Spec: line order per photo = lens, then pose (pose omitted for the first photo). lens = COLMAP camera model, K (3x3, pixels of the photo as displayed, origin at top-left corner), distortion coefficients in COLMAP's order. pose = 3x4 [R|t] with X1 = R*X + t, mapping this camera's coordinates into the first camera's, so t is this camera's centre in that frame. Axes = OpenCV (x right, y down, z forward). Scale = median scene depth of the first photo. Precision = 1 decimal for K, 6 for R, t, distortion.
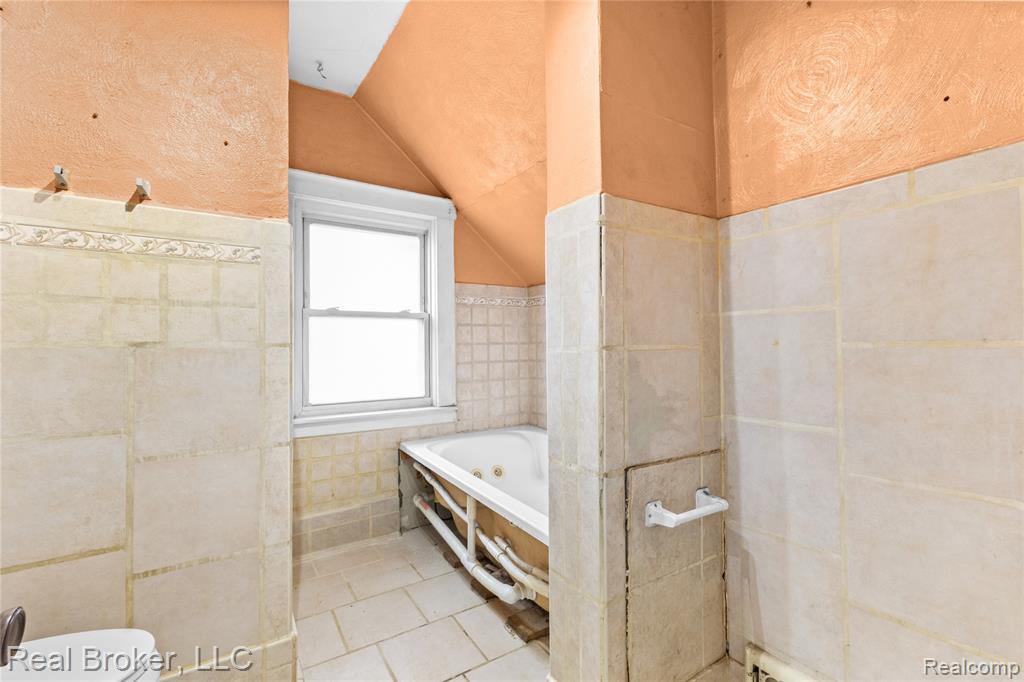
lens RADIAL K [[442.8, 0, 513.9], [0, 442.8, 336.0], [0, 0, 1]] dist [-0.001182, 0.000002]
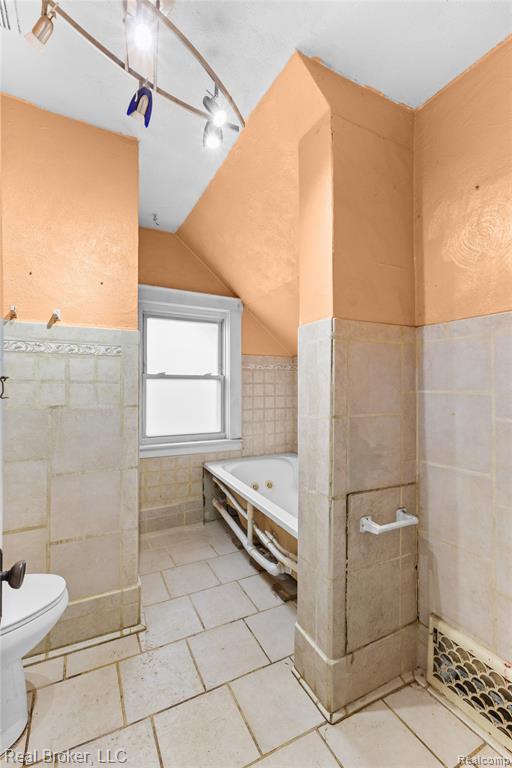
lens RADIAL K [[332.1, 0, 253.7], [0, 332.1, 377.1], [0, 0, 1]] dist [-0.001182, 0.000002]
pose [[0.994603, 0.010711, -0.103198, 0.037720], [-0.009967, 0.999921, 0.007717, -0.102575], [0.103273, -0.006647, 0.994631, -0.164939]]
